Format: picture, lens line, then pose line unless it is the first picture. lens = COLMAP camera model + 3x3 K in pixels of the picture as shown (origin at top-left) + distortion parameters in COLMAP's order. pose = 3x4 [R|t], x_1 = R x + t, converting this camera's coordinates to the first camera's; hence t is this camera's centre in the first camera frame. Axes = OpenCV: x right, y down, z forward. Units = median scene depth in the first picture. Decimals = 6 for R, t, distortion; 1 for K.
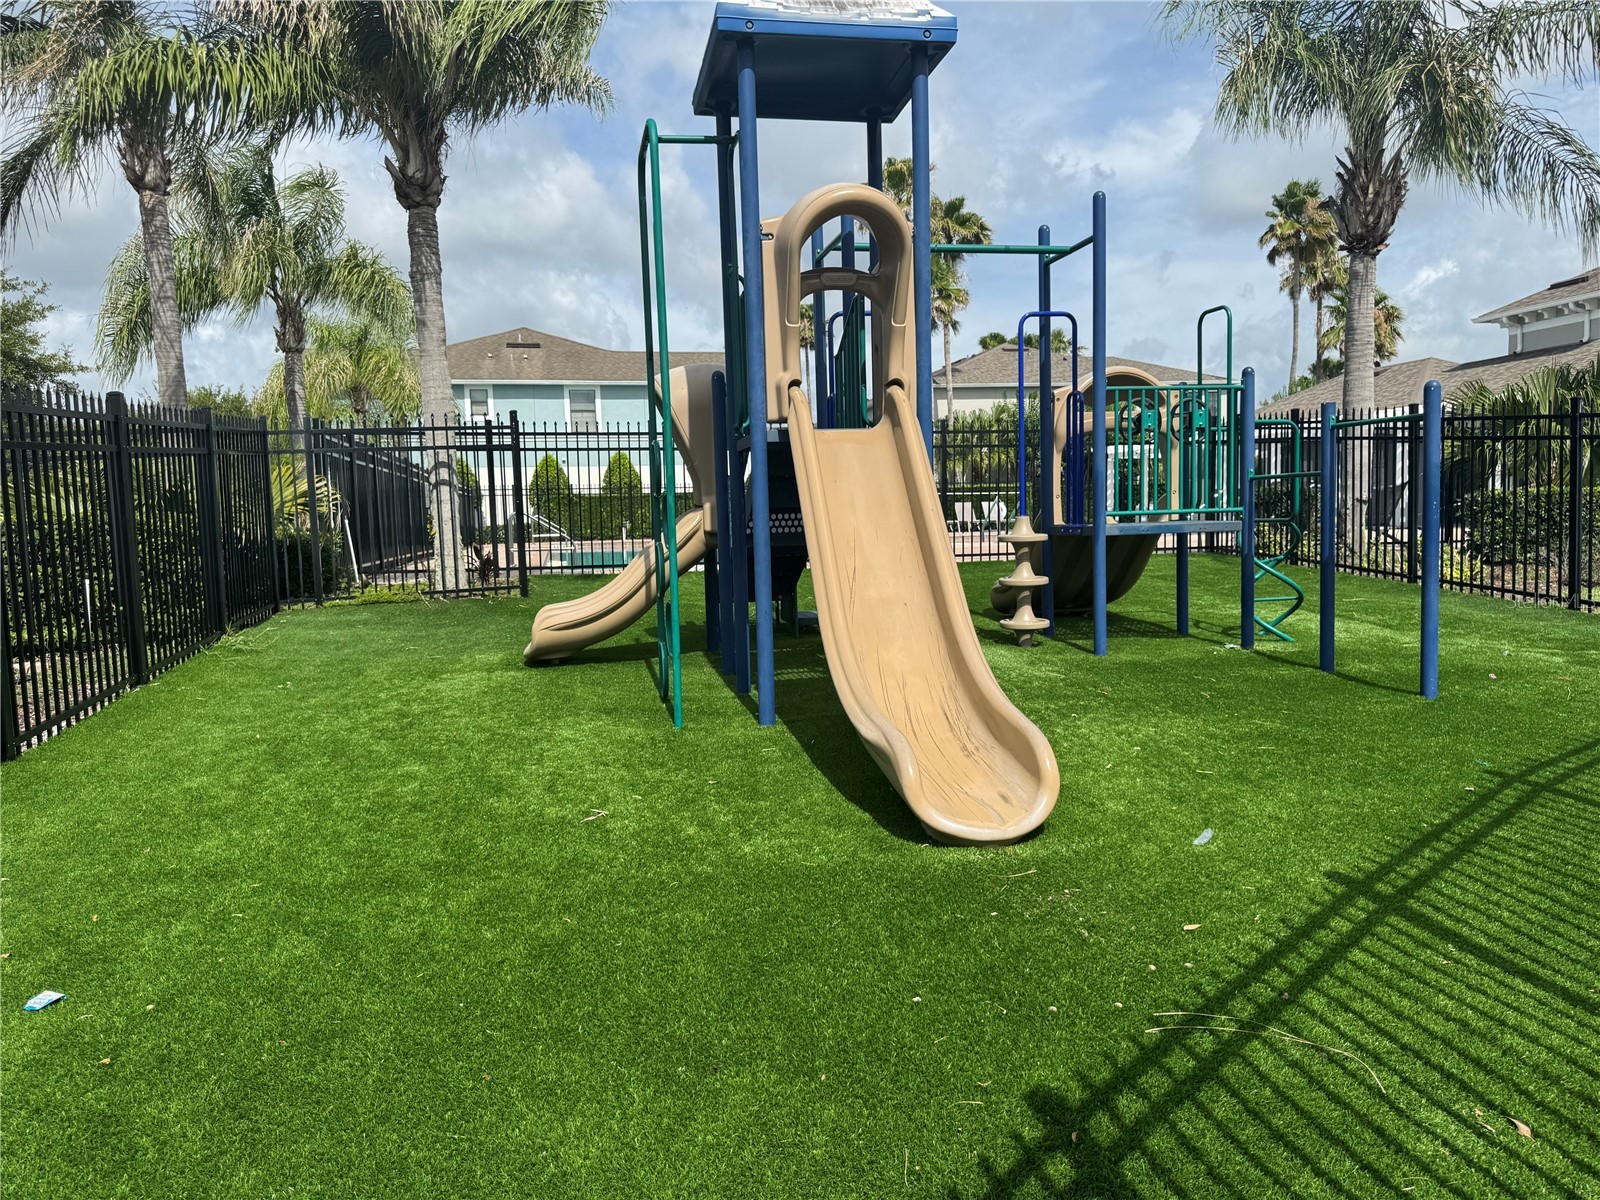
lens RADIAL K [[1131.4, 0, 804.4], [0, 1131.4, 598.7], [0, 0, 1]] dist [0.083313, -0.043331]
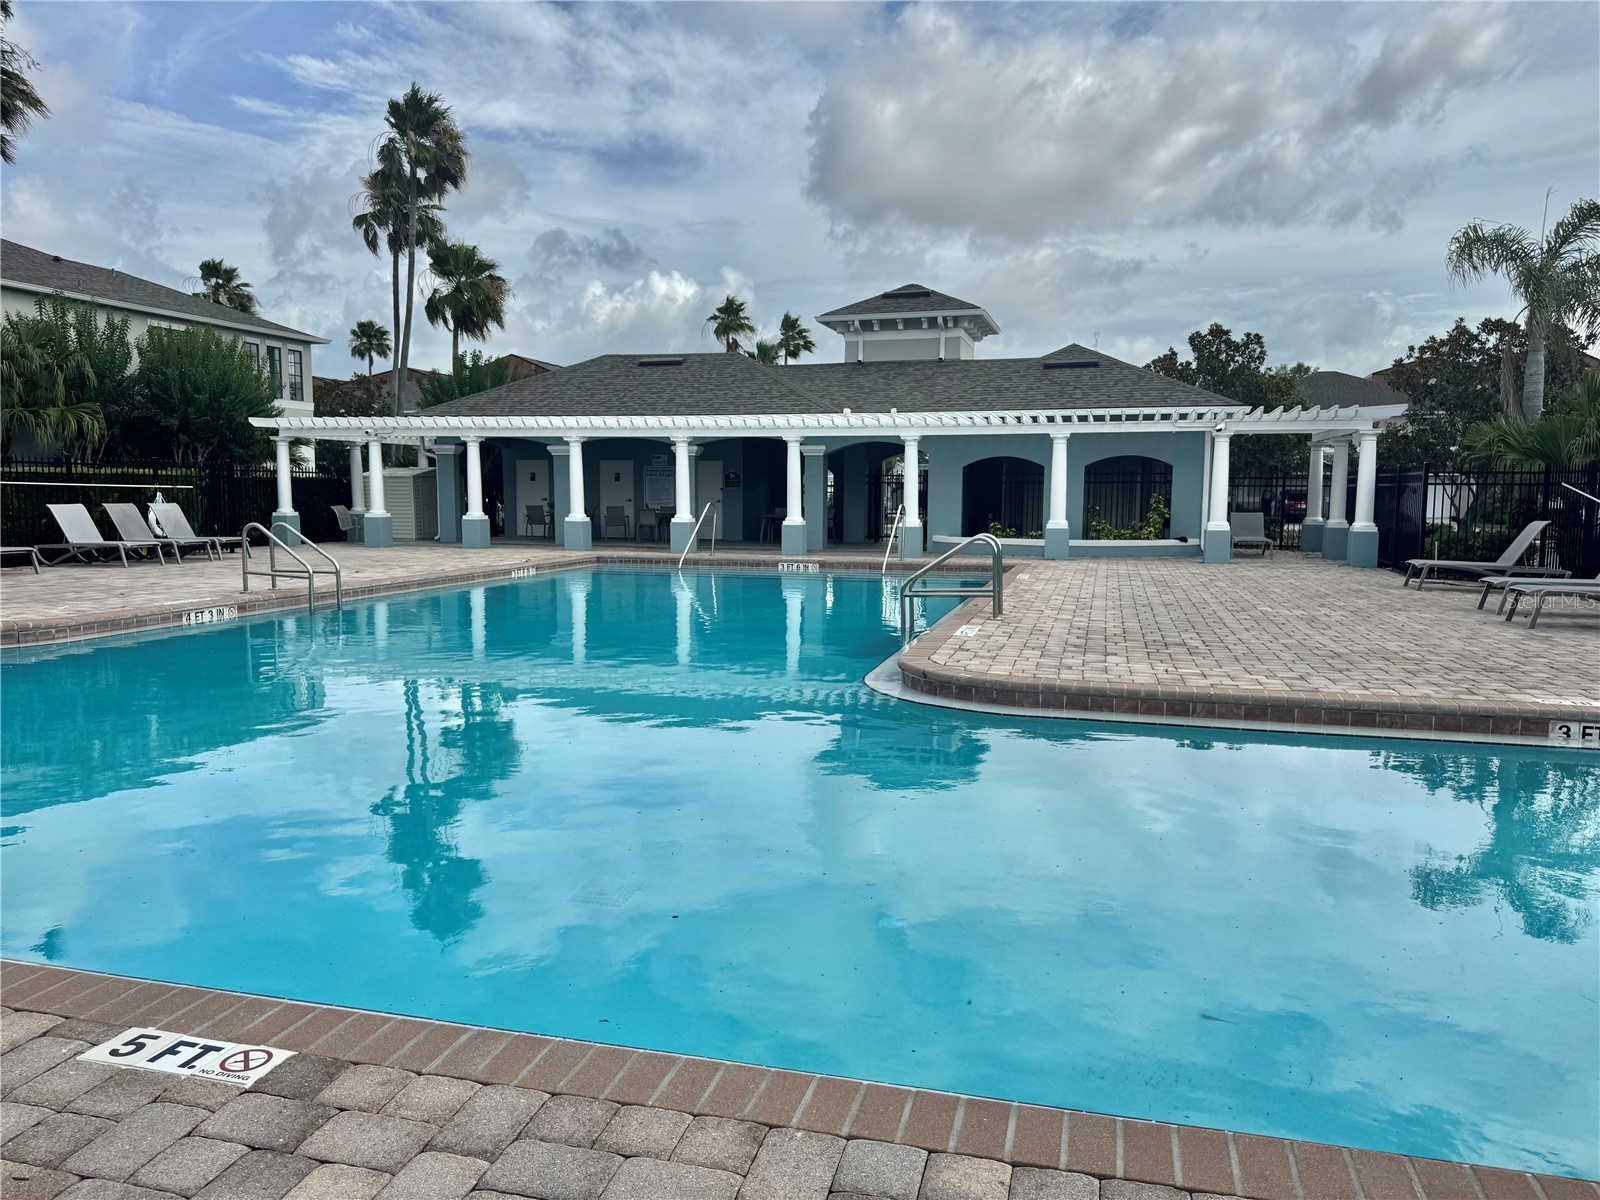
lens RADIAL K [[1131.9, 0, 804.4], [0, 1131.9, 602.9], [0, 0, 1]] dist [0.103554, -0.140824]
pose [[0.452071, -0.060488, 0.889929, -0.980461], [0.051546, 0.997802, 0.041636, -0.259575], [-0.890491, 0.027050, 0.454195, 2.758746]]
